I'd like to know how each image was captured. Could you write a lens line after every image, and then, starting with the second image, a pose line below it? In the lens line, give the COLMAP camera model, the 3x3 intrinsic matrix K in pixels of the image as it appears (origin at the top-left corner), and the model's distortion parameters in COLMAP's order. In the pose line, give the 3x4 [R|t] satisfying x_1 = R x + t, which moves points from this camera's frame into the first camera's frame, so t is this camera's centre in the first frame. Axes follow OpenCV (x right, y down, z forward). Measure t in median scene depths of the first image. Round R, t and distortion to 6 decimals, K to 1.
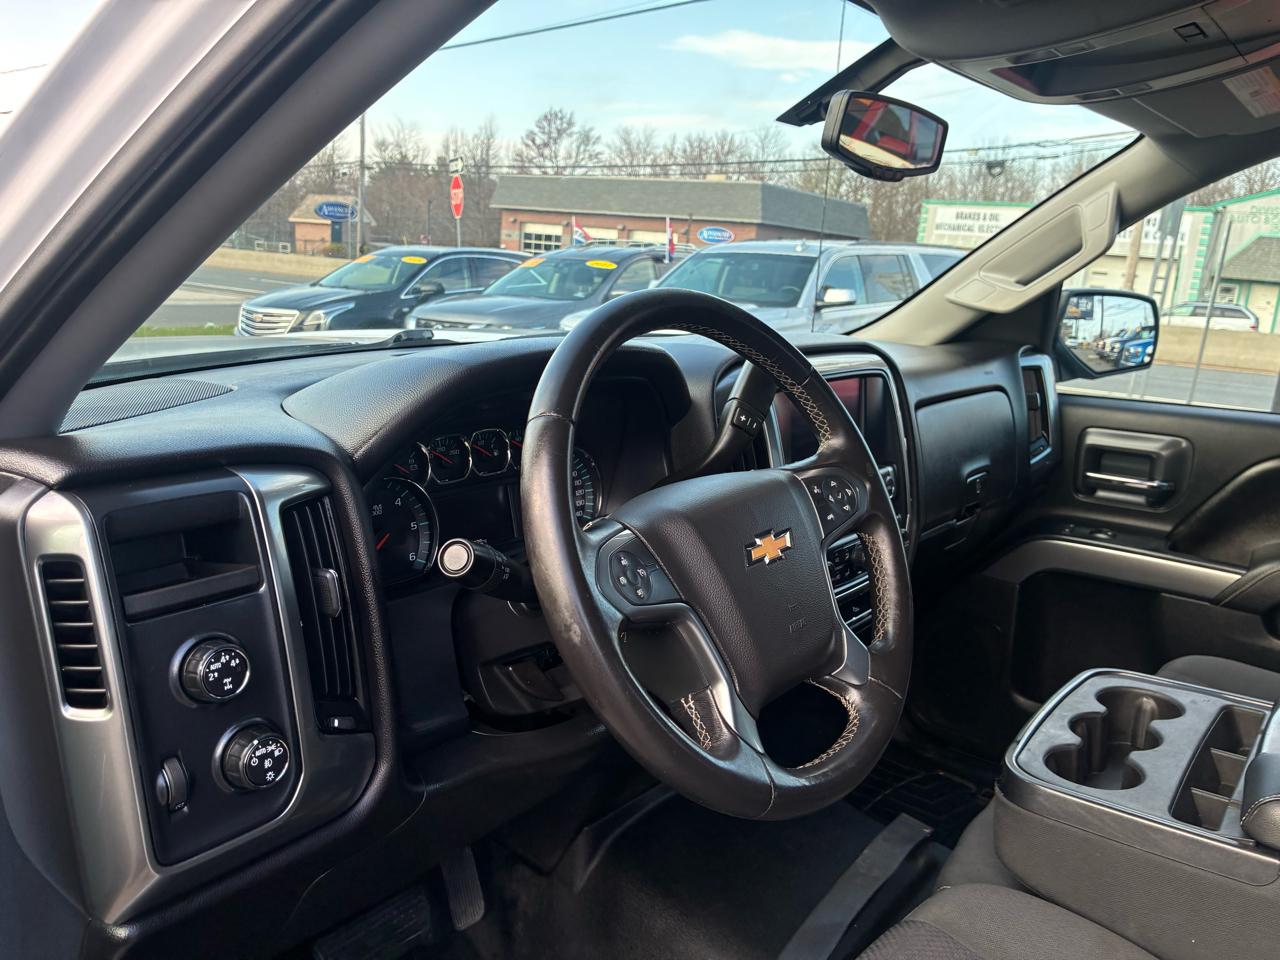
lens RADIAL K [[981.1, 0, 642.2], [0, 981.1, 470.6], [0, 0, 1]] dist [0.045555, -0.070551]
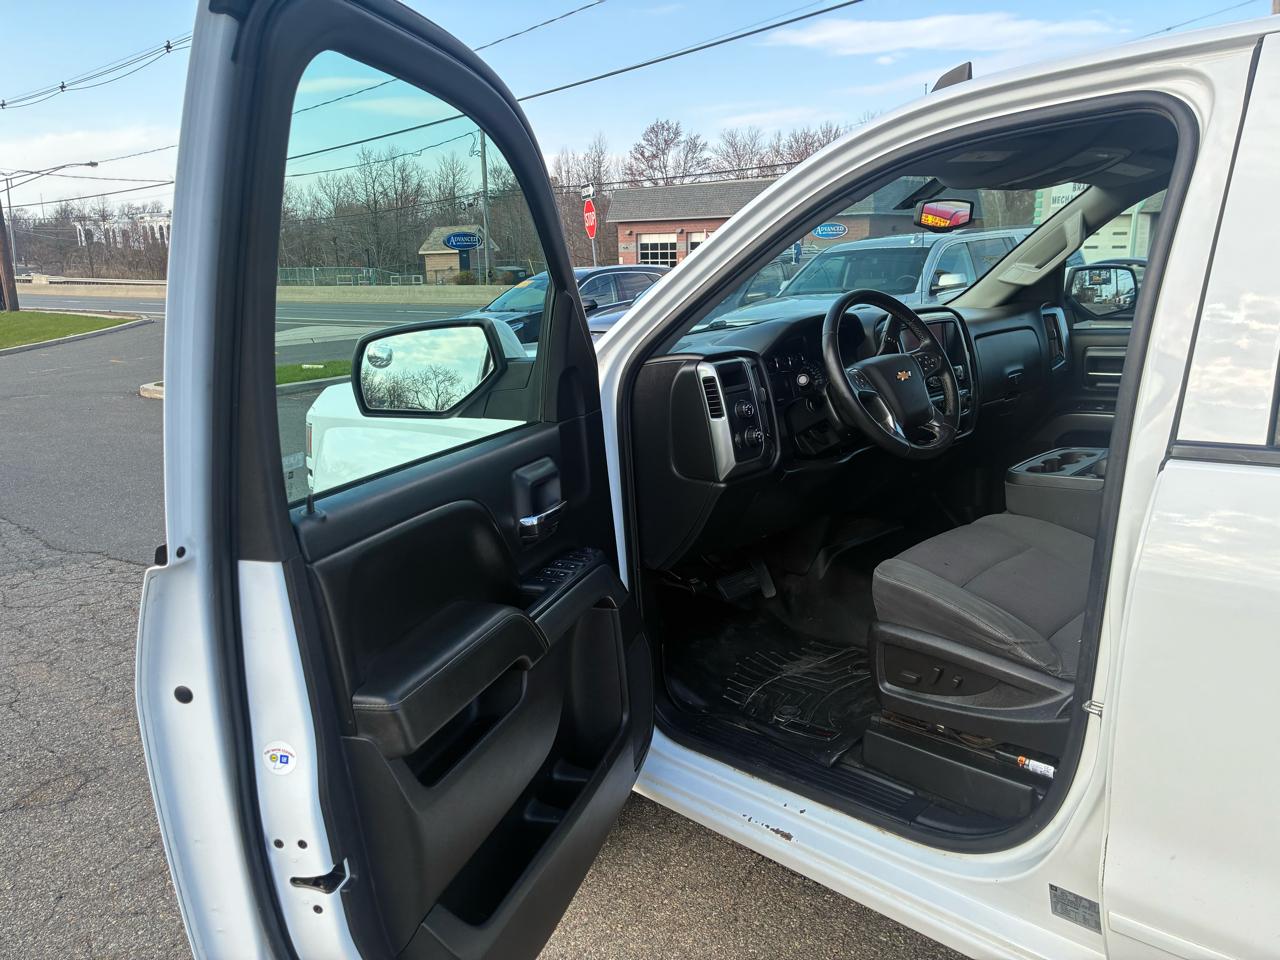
lens RADIAL K [[981.1, 0, 642.2], [0, 981.1, 470.6], [0, 0, 1]] dist [0.045555, -0.070551]
pose [[0.989974, -0.065052, -0.125375, -0.025865], [0.064577, 0.997882, -0.007855, 0.029608], [0.125620, -0.000321, 0.992078, -0.177999]]
